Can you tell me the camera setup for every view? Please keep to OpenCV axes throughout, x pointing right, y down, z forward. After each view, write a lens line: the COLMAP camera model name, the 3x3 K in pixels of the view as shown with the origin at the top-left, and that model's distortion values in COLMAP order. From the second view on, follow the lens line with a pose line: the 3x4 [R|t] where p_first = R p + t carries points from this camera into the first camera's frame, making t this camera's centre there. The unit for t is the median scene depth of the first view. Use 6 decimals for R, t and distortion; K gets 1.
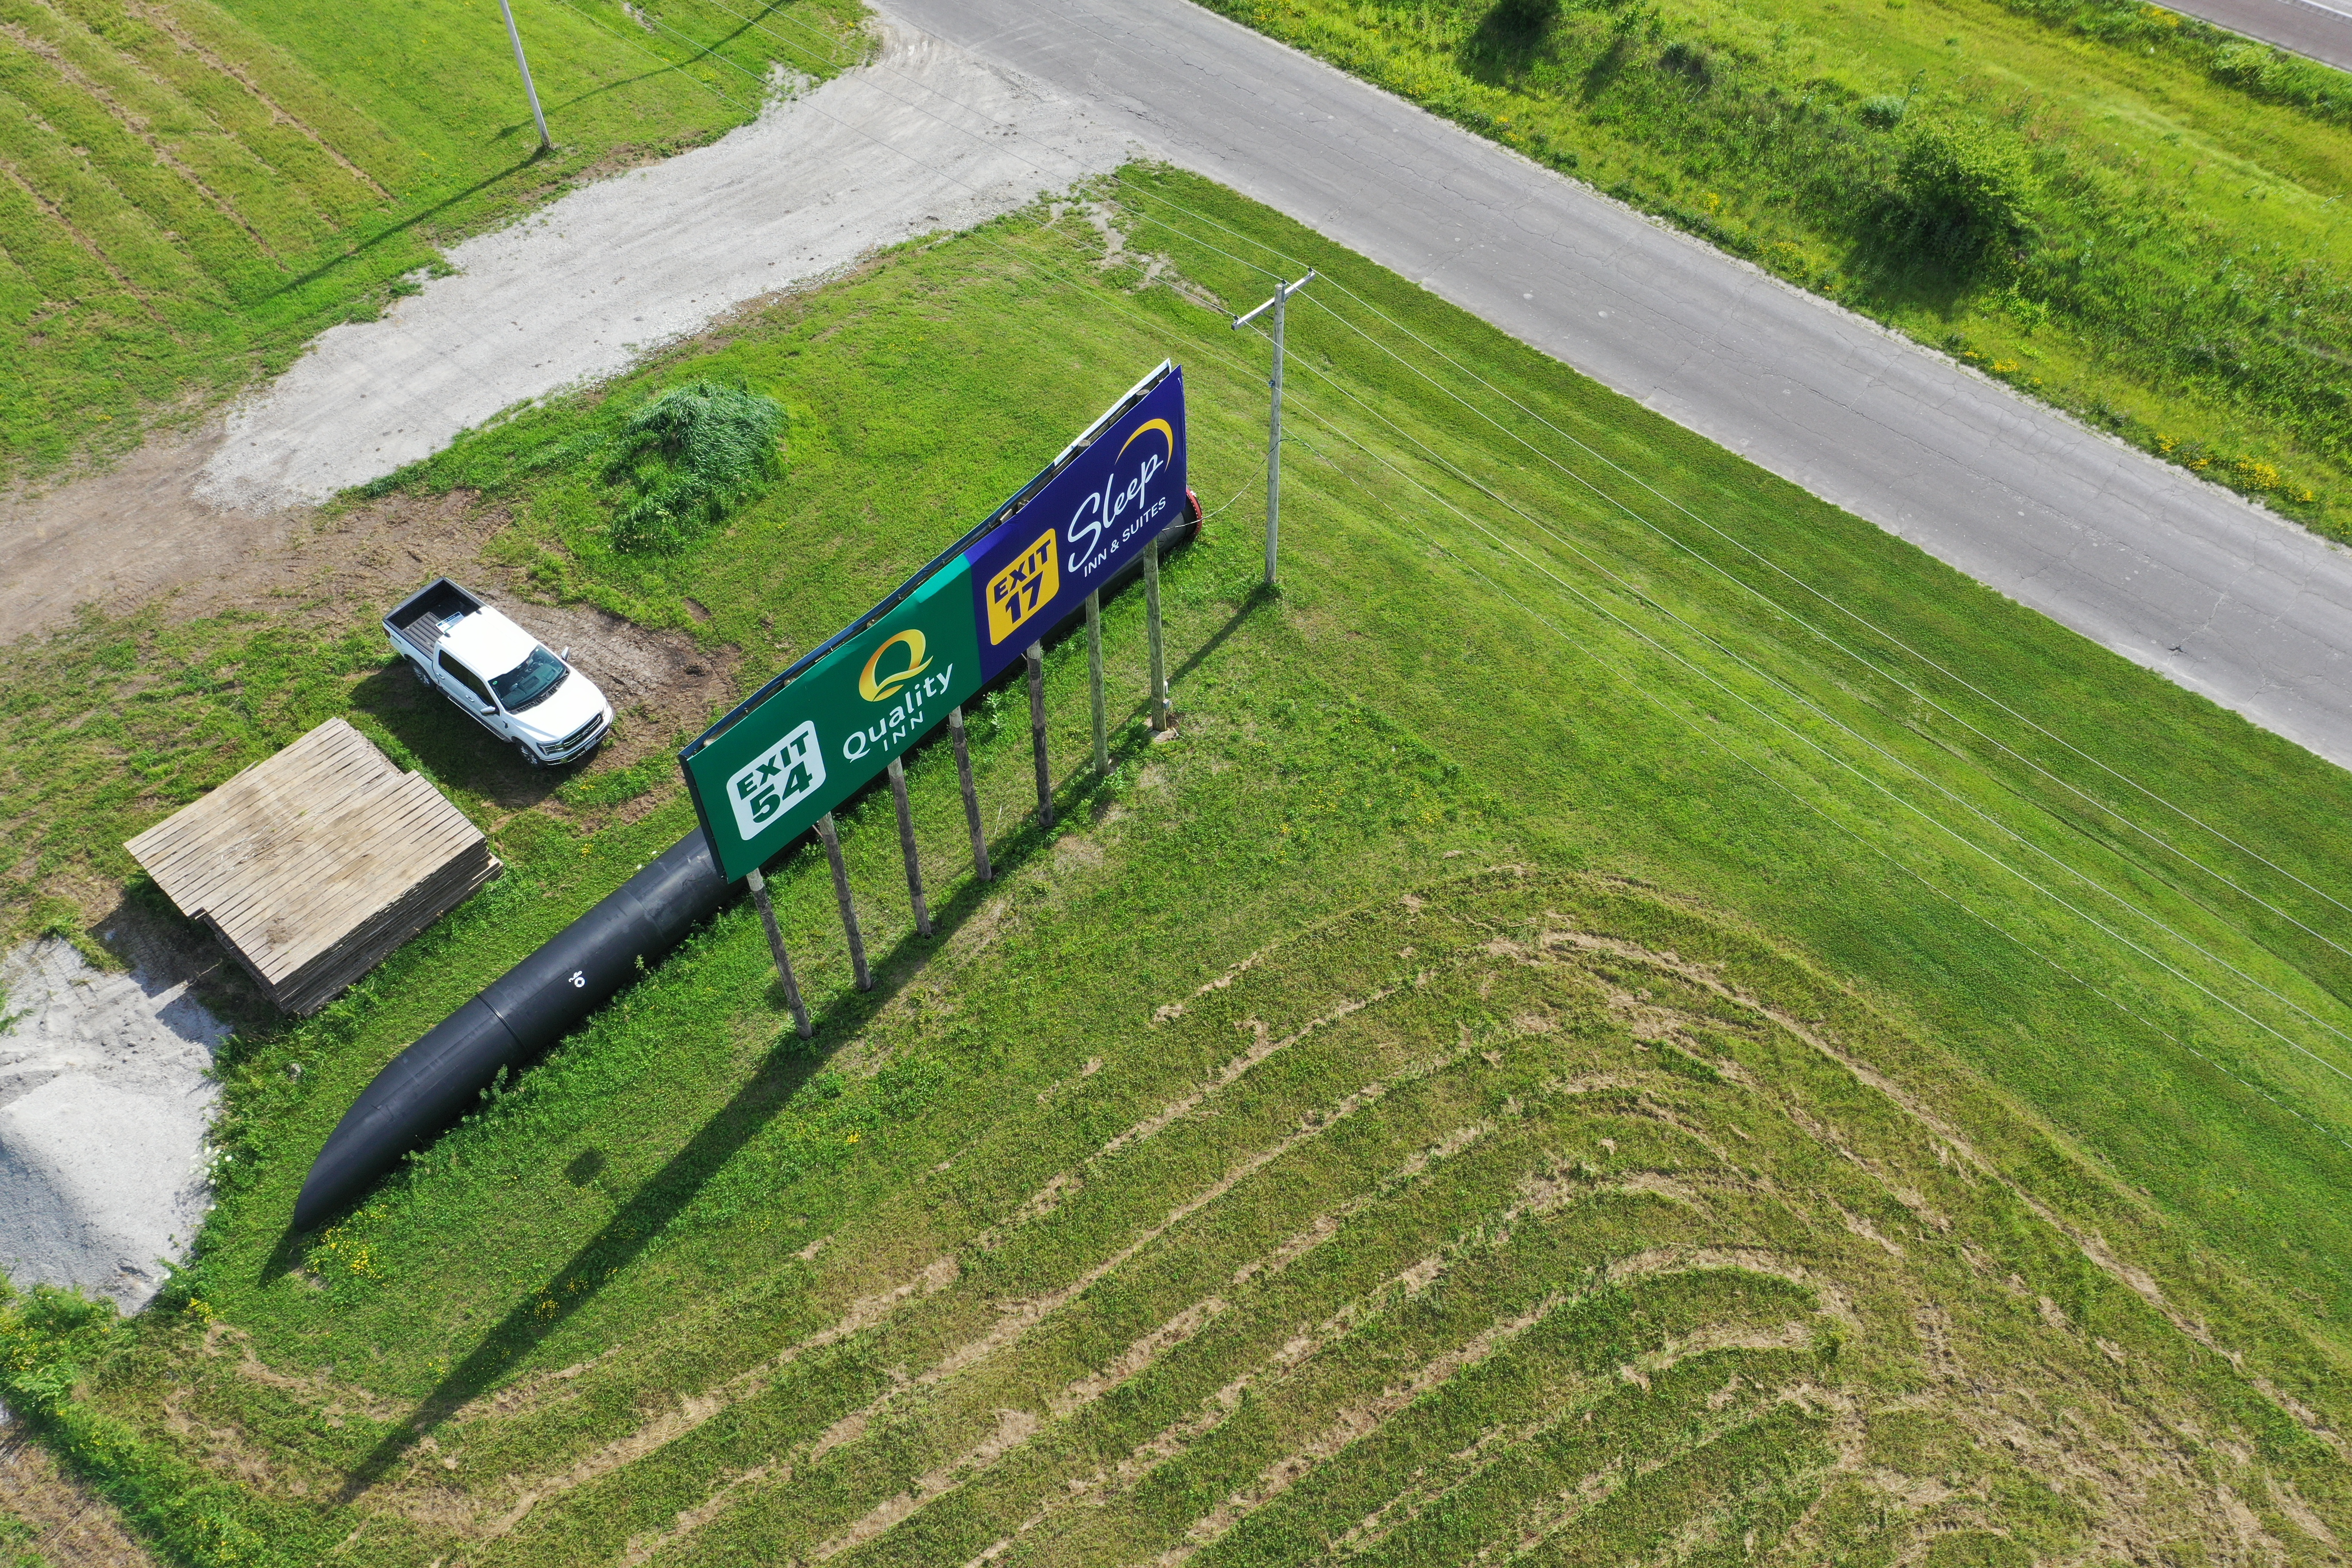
lens RADIAL K [[1864.0, 0, 1166.6], [0, 1864.0, 778.2], [0, 0, 1]] dist [-0.004608, -0.002683]
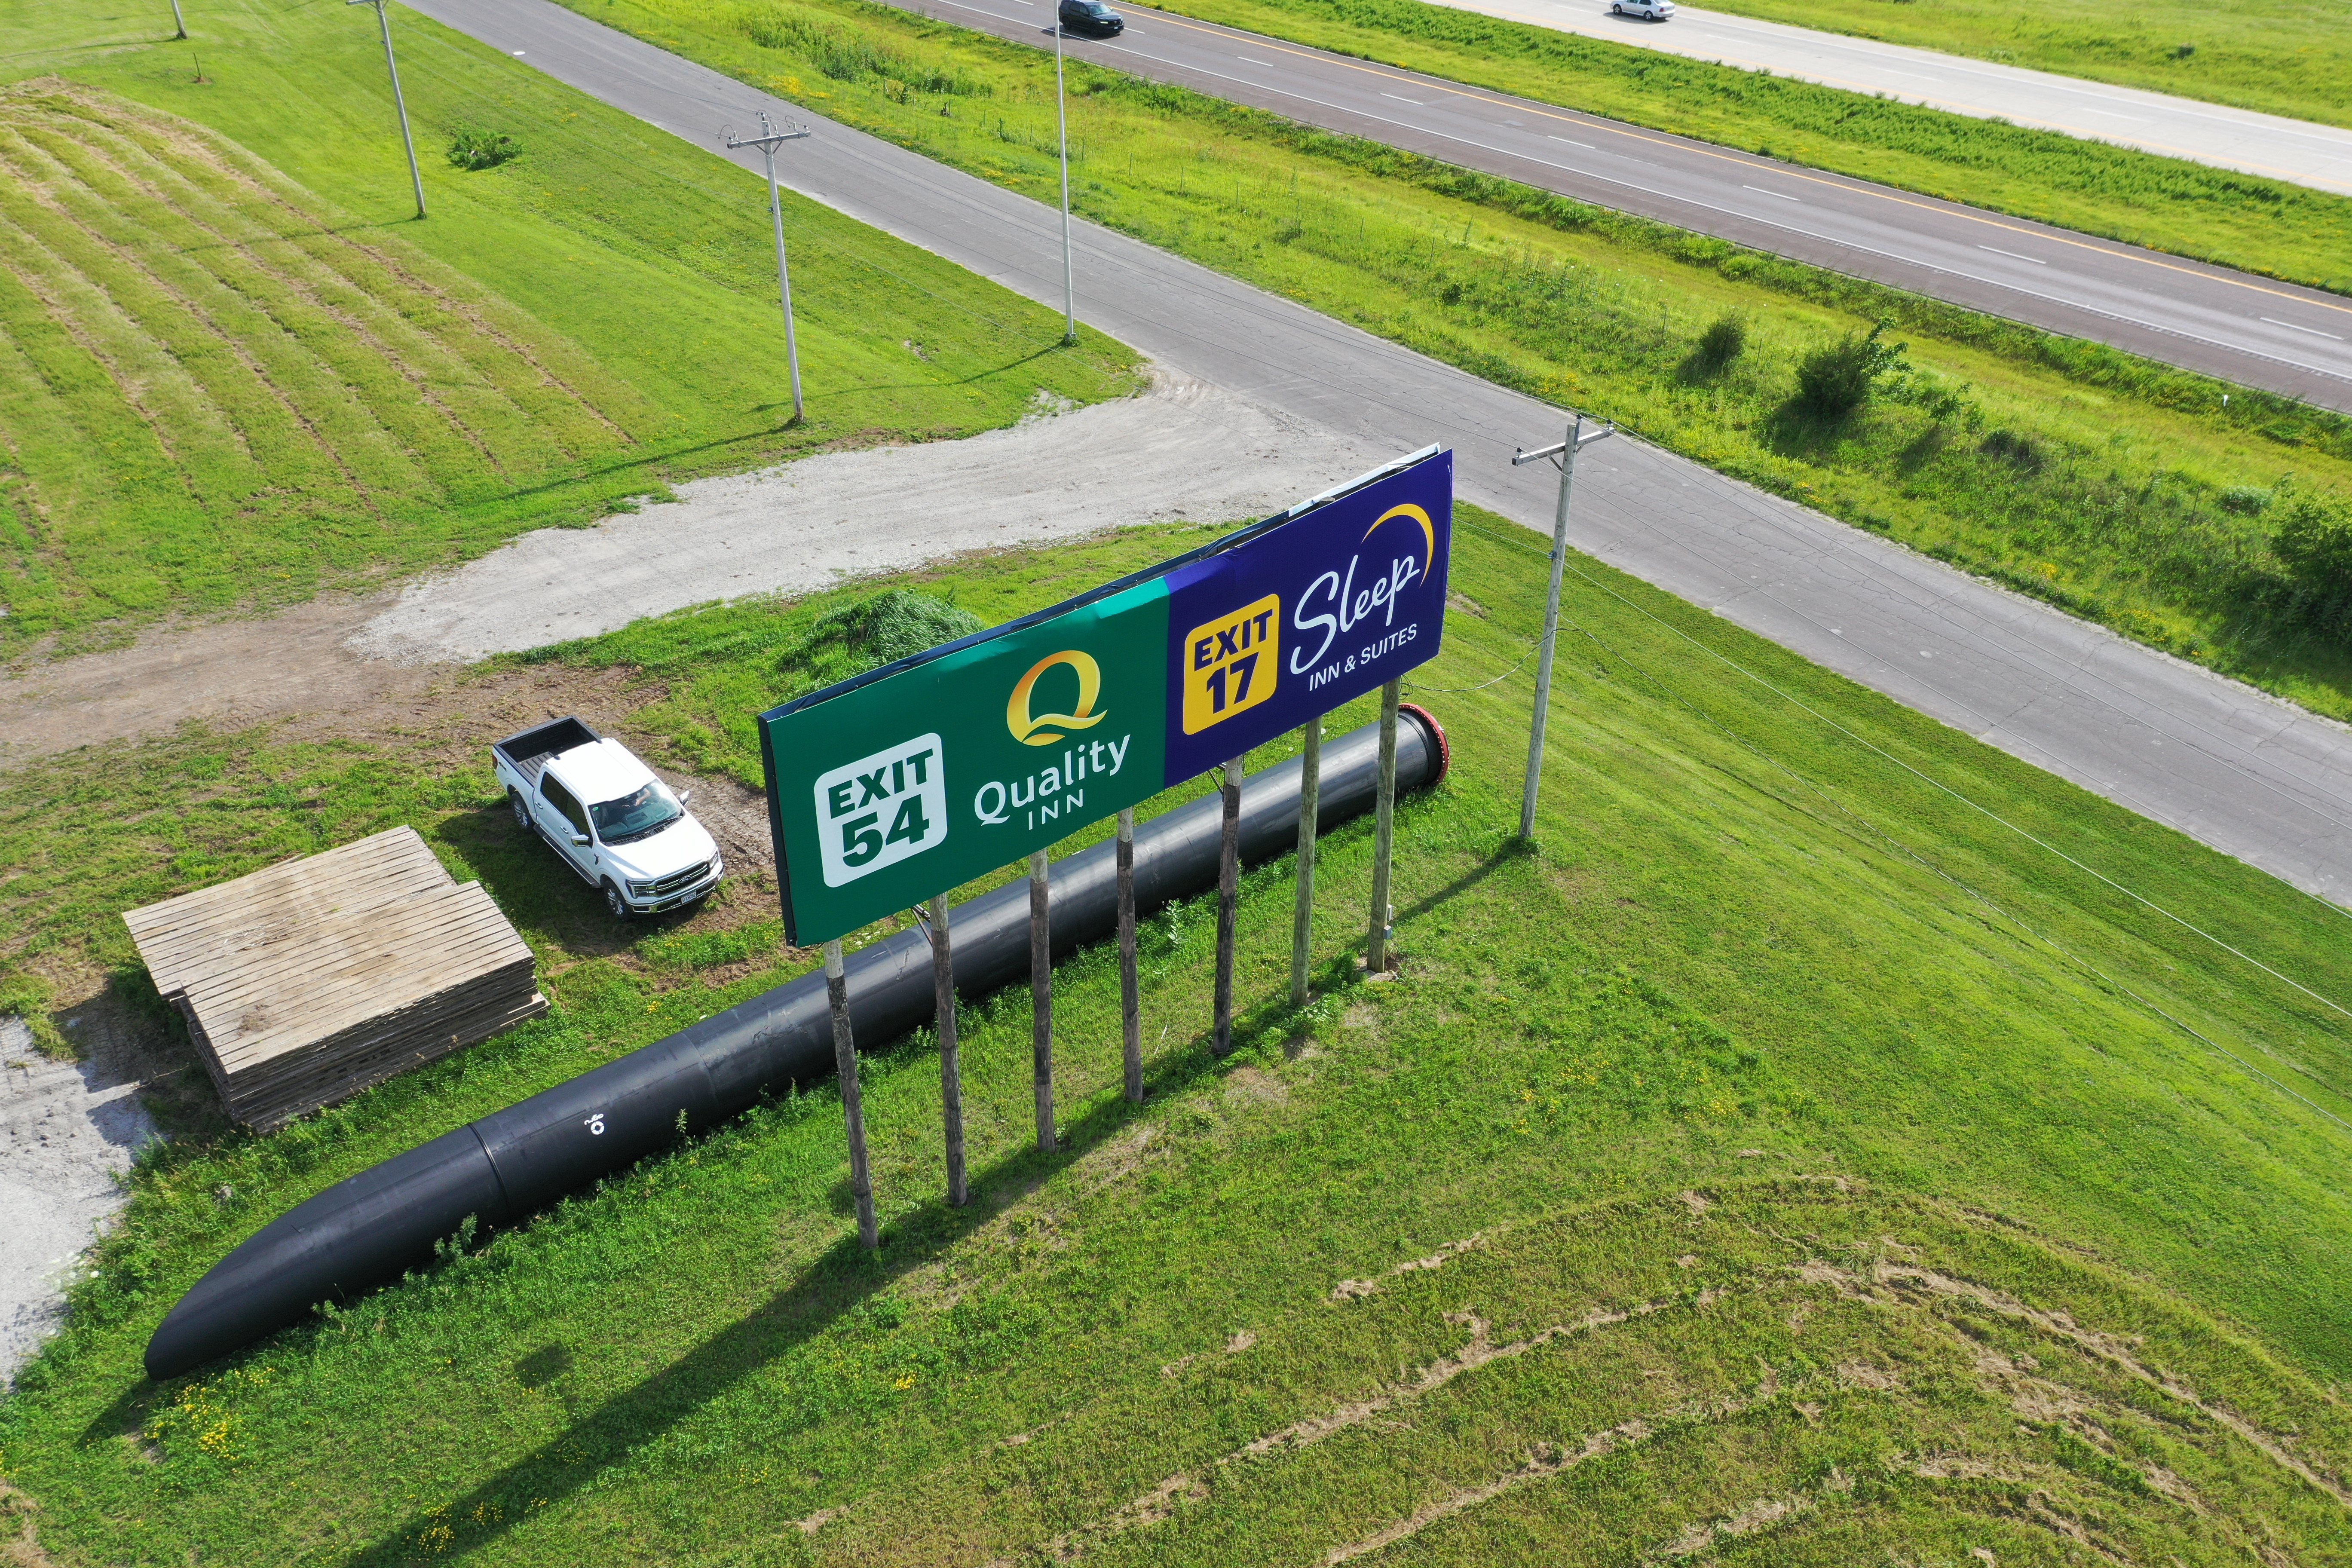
lens RADIAL K [[1864.0, 0, 1166.6], [0, 1864.0, 778.2], [0, 0, 1]] dist [-0.004608, -0.002683]
pose [[0.986810, 0.099615, -0.127600, 0.001786], [-0.135228, 0.940569, -0.311517, 0.169908], [0.088985, 0.324664, 0.941634, 0.230251]]
